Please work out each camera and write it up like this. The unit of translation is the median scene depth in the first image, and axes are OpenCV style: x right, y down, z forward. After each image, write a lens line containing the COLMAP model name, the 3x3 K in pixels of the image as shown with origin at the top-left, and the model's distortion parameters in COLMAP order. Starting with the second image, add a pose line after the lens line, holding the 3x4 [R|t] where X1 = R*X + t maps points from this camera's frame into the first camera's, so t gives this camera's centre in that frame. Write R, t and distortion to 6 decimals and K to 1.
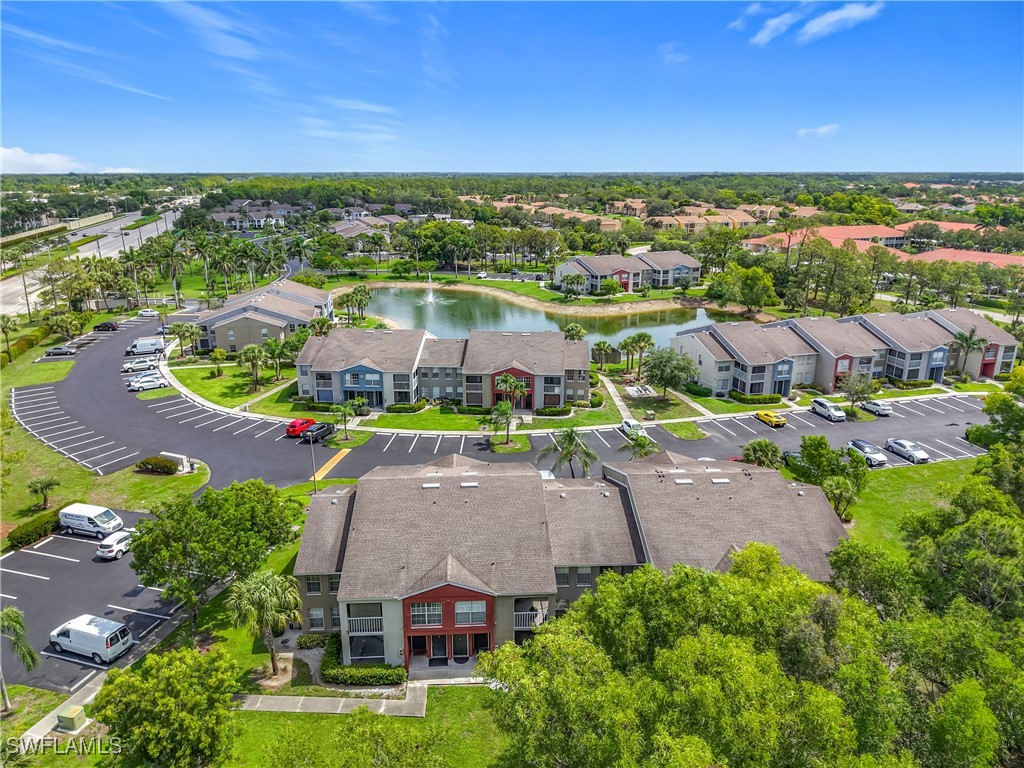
lens RADIAL K [[700.1, 0, 506.8], [0, 700.1, 405.1], [0, 0, 1]] dist [0.044433, -0.086833]
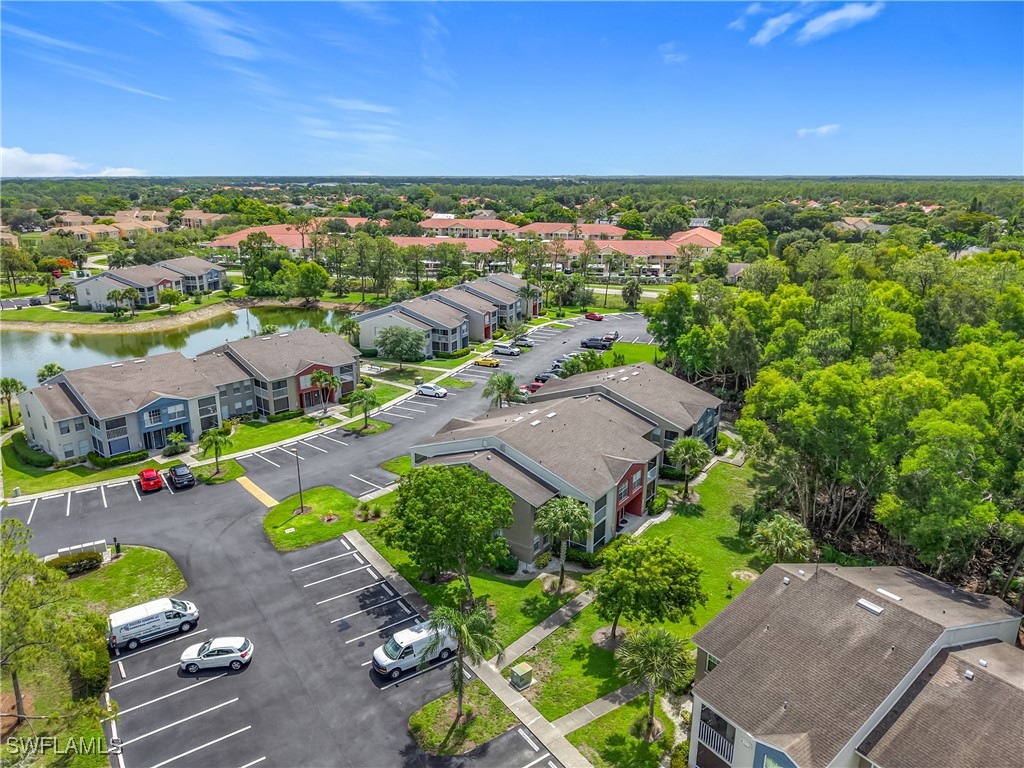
lens RADIAL K [[700.1, 0, 506.8], [0, 700.1, 405.1], [0, 0, 1]] dist [0.044433, -0.086833]
pose [[0.619111, -0.244651, 0.746222, -0.590435], [0.247551, 0.962587, 0.110203, -0.038848], [-0.745265, 0.116500, 0.656511, 0.105889]]
